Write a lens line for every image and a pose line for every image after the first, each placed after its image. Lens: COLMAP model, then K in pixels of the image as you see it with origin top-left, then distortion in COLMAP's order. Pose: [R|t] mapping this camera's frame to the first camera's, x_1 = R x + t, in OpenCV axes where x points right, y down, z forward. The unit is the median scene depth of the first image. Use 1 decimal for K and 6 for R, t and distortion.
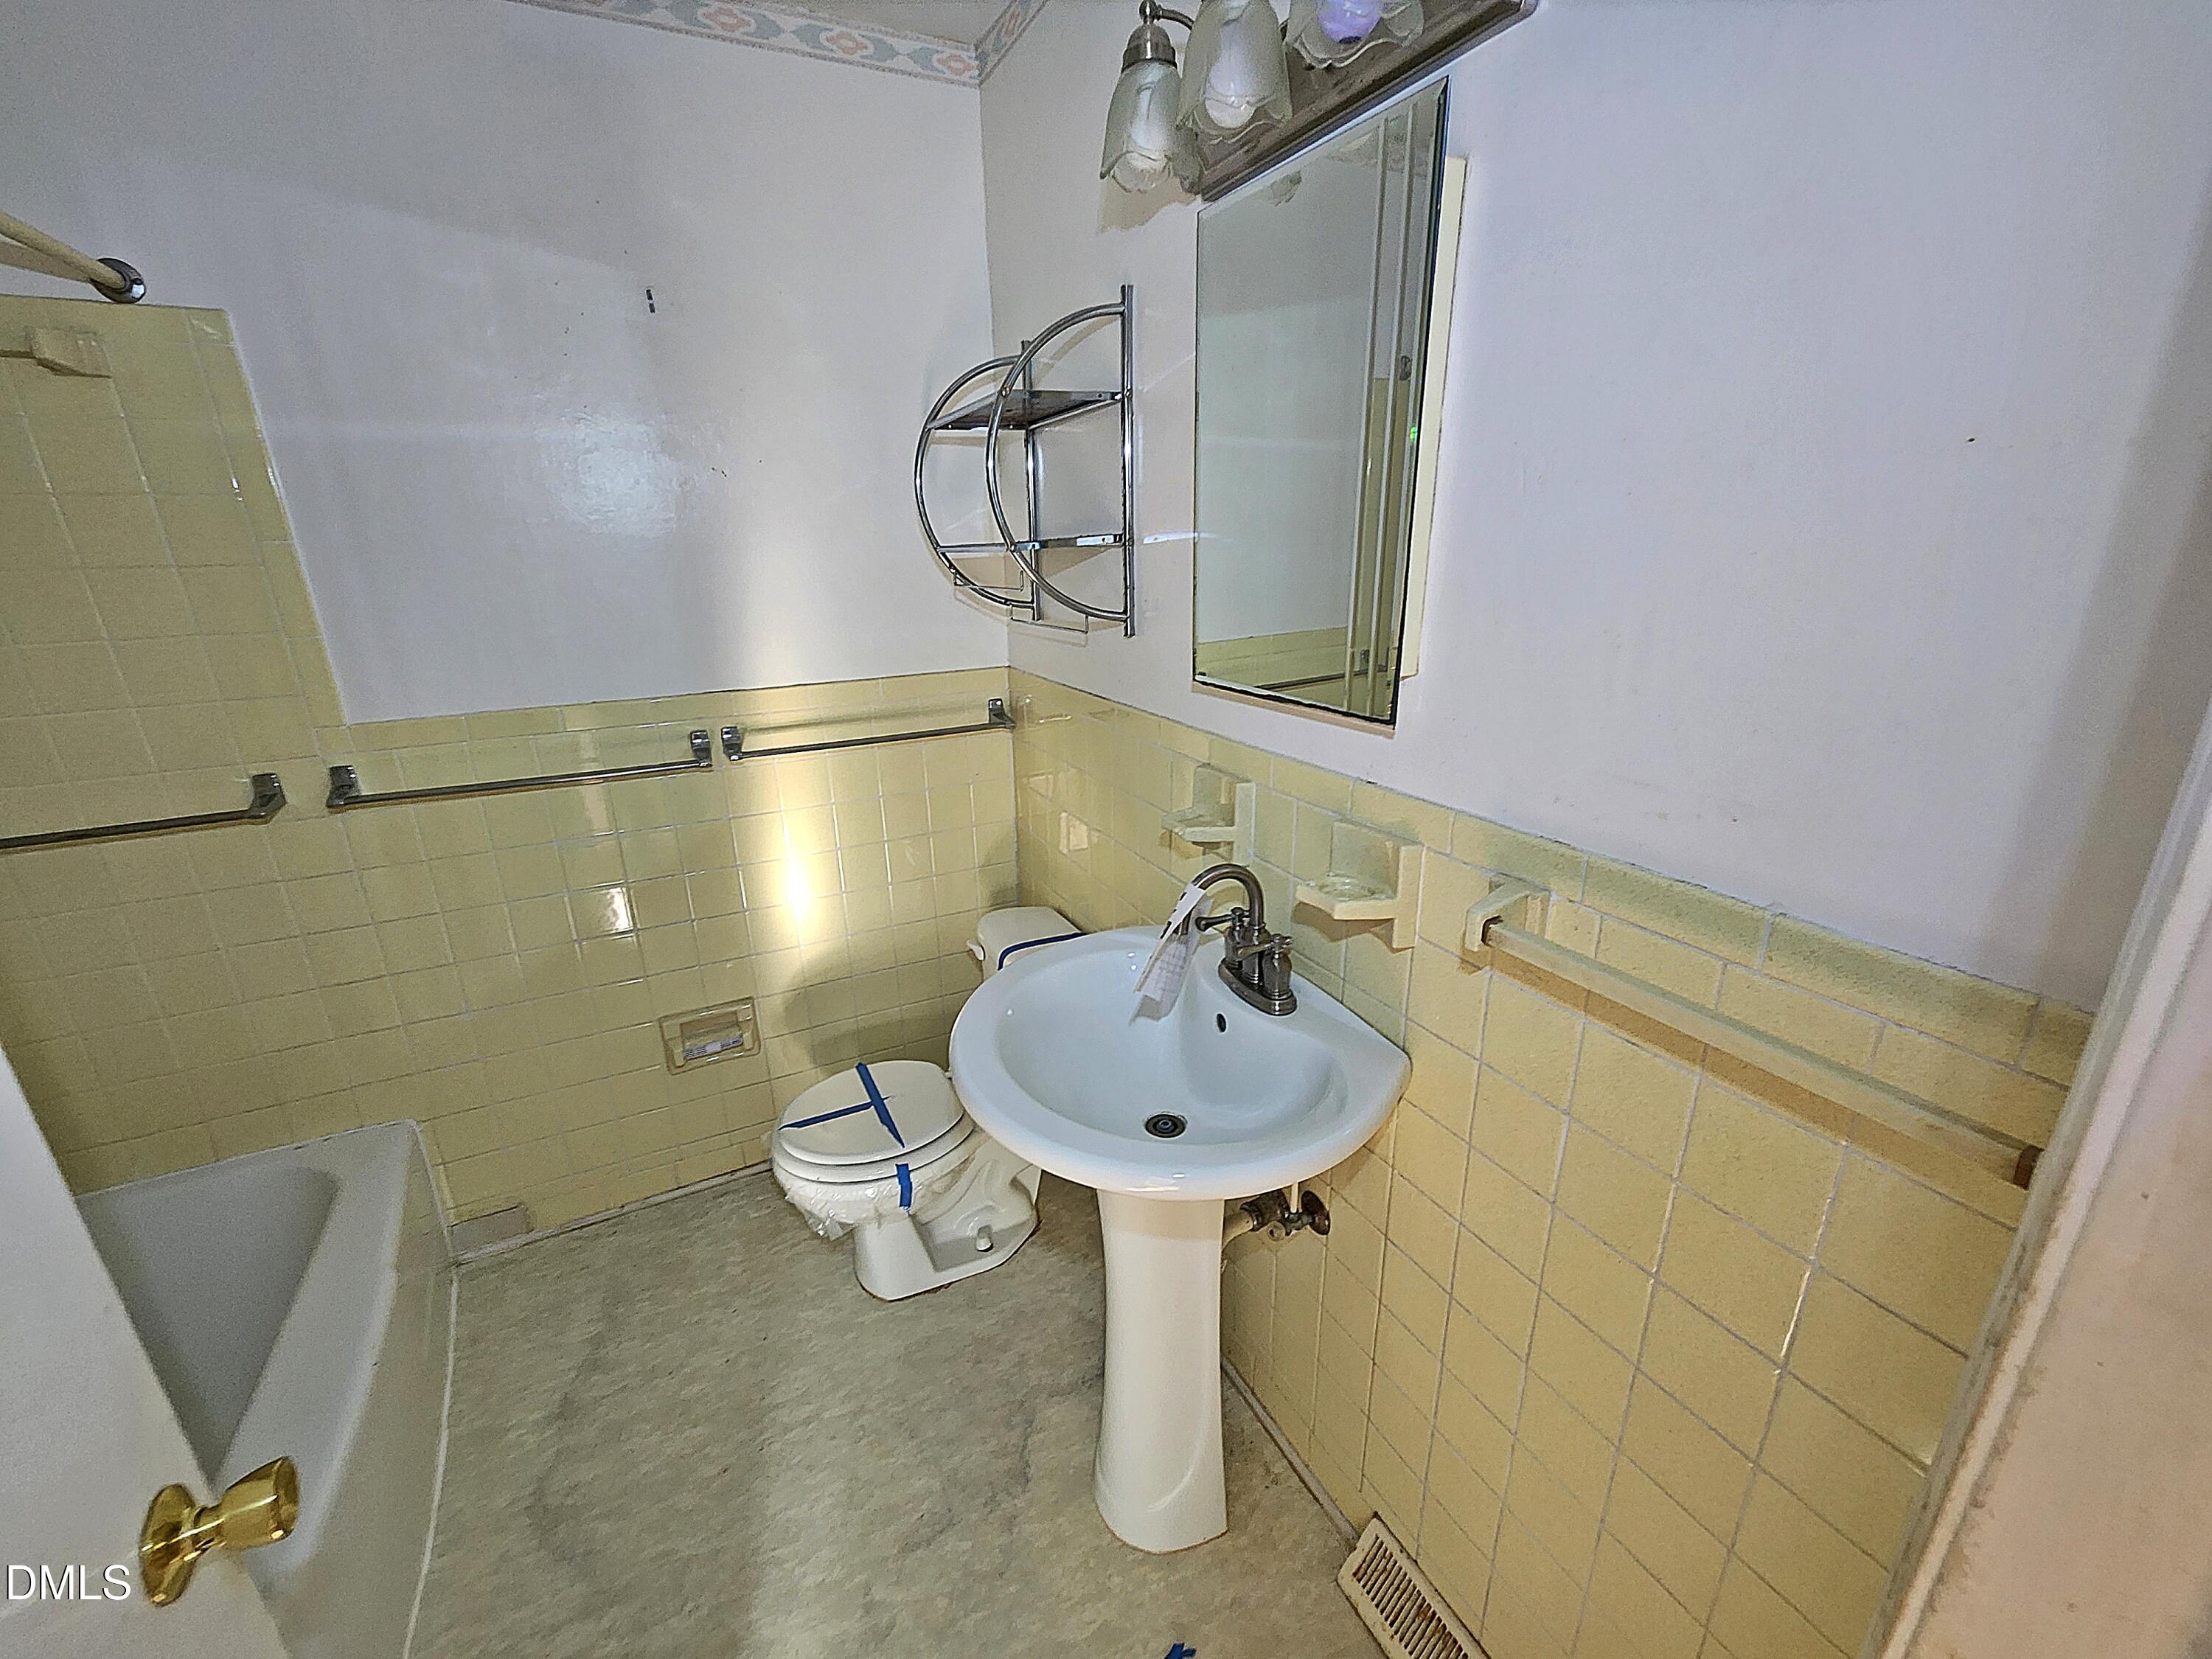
lens RADIAL K [[901.8, 0, 1090.1], [0, 901.8, 830.3], [0, 0, 1]] dist [0.000346, -0.000063]
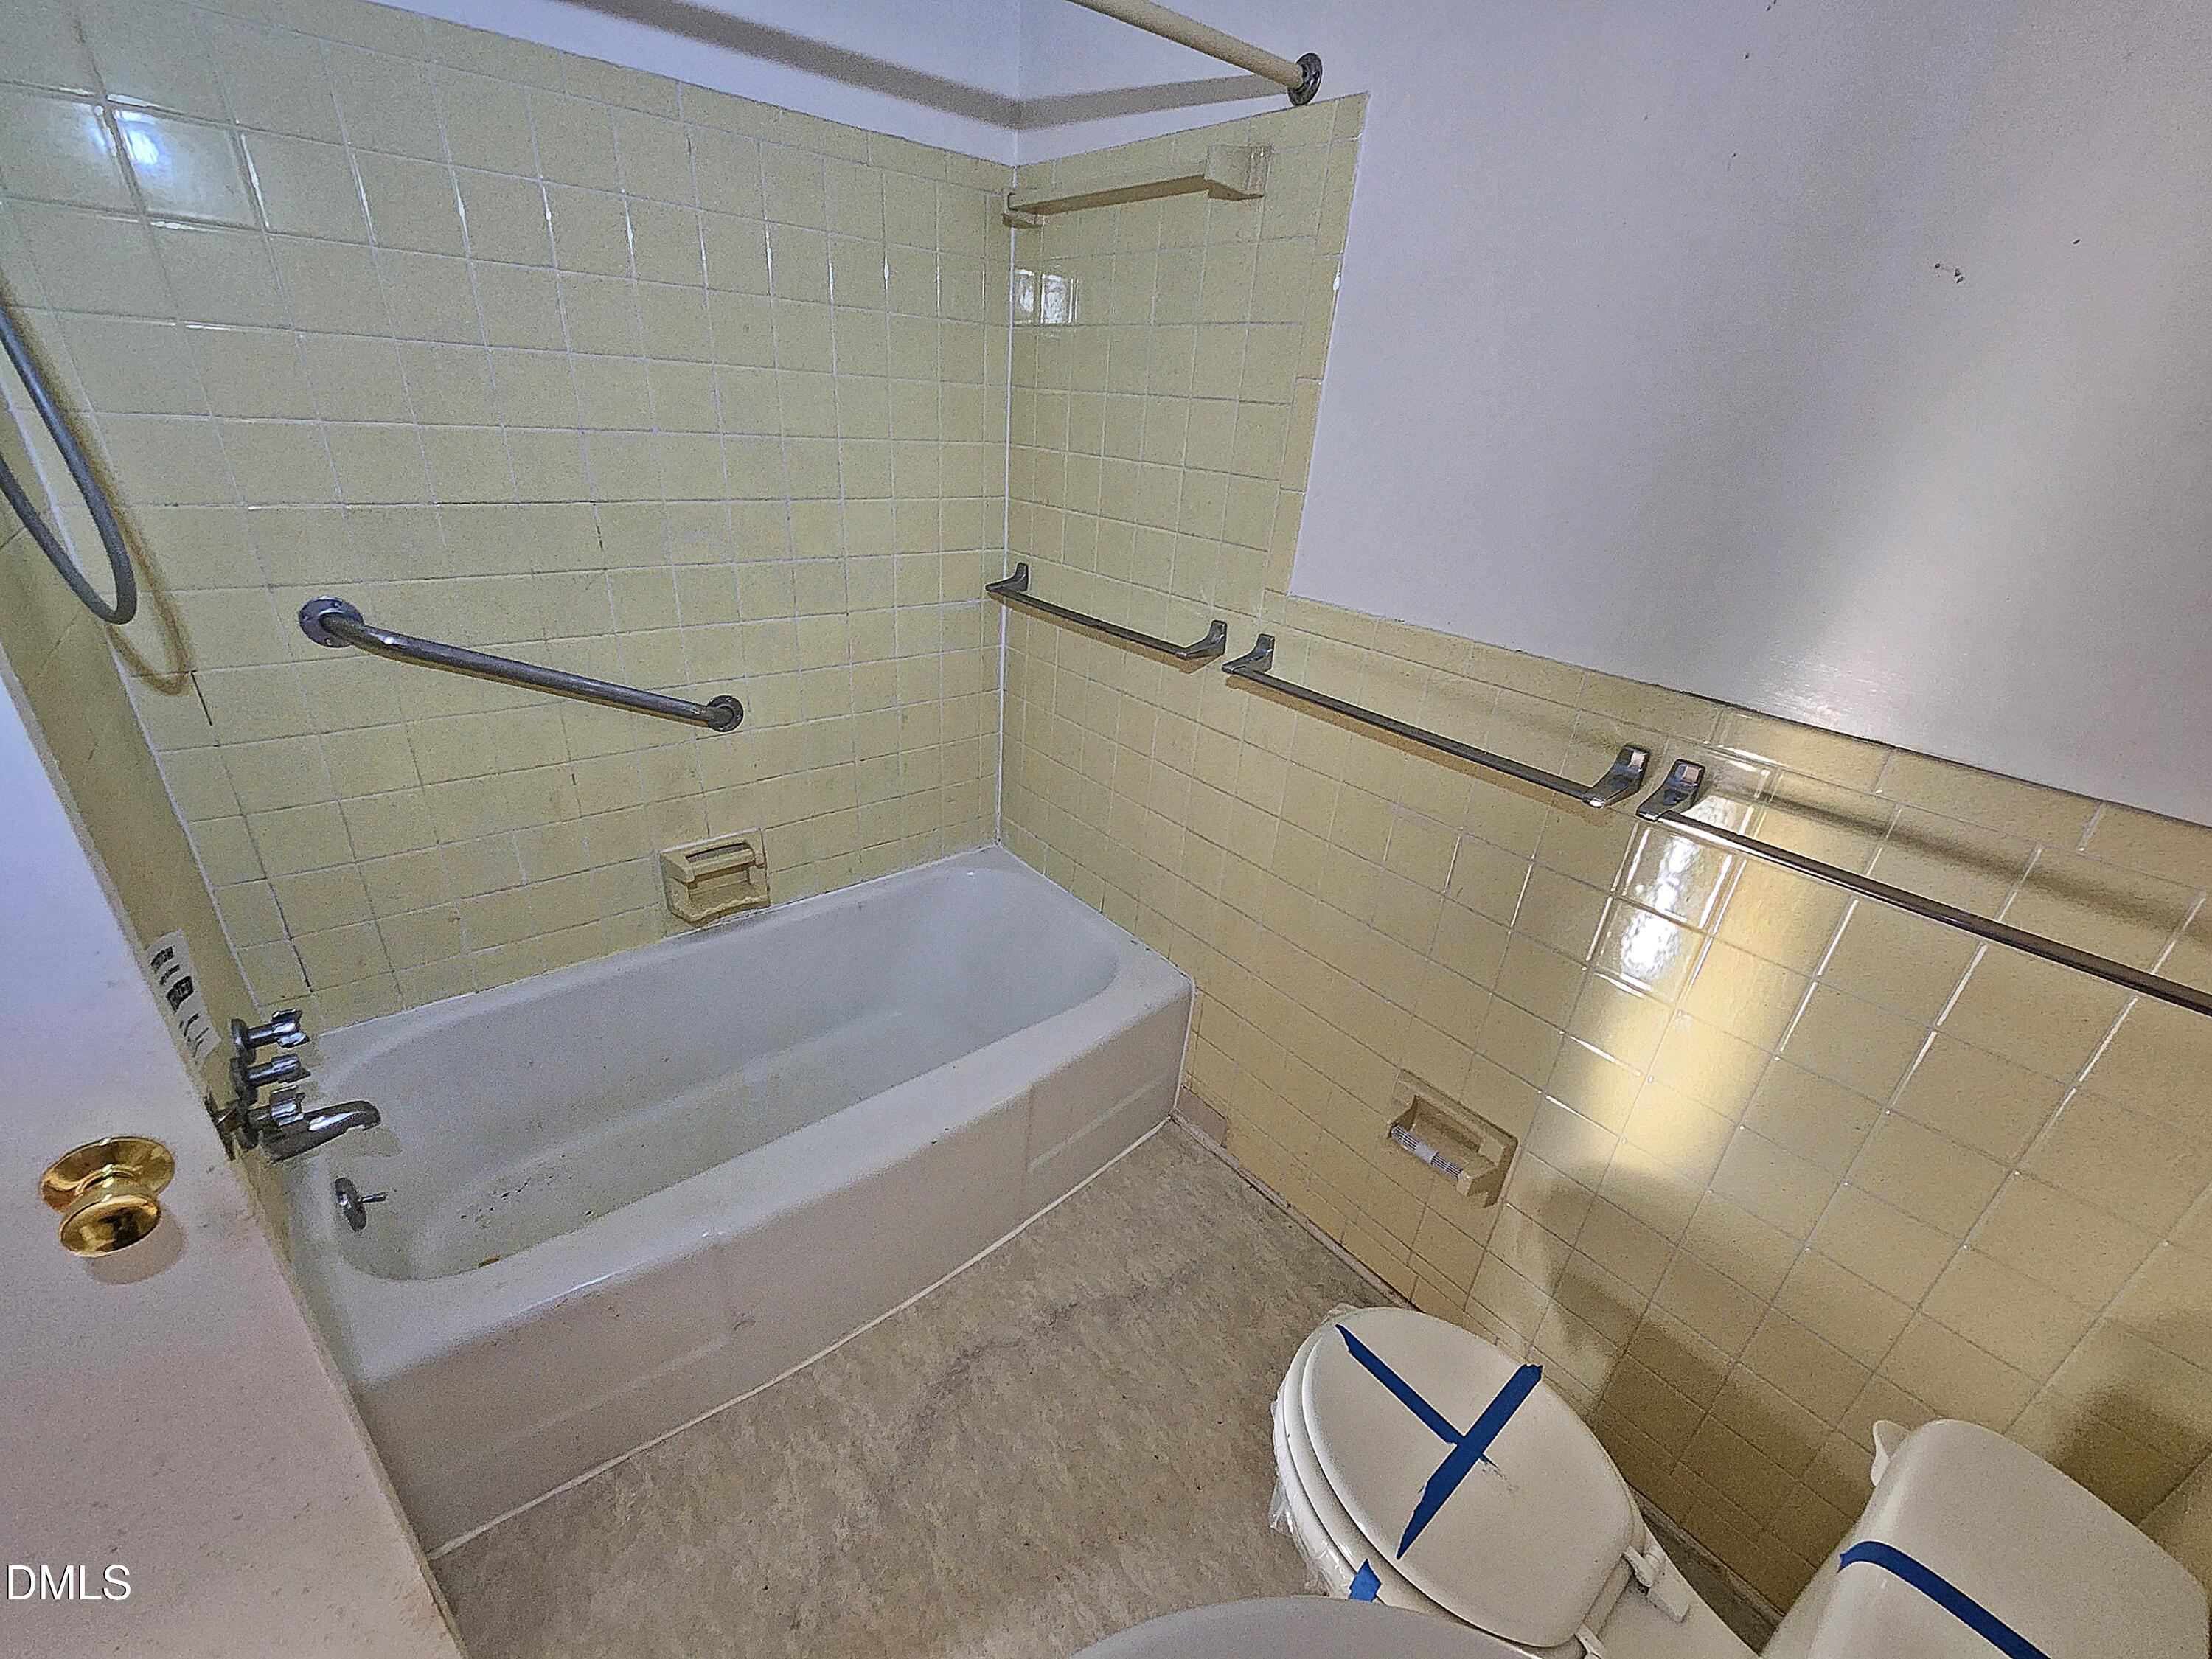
lens RADIAL K [[901.8, 0, 1090.1], [0, 901.8, 830.3], [0, 0, 1]] dist [0.000346, -0.000063]
pose [[0.223150, 0.456034, -0.861532, 0.023373], [-0.369253, 0.857498, 0.358257, -0.158293], [0.902140, 0.238178, 0.359743, 0.523600]]
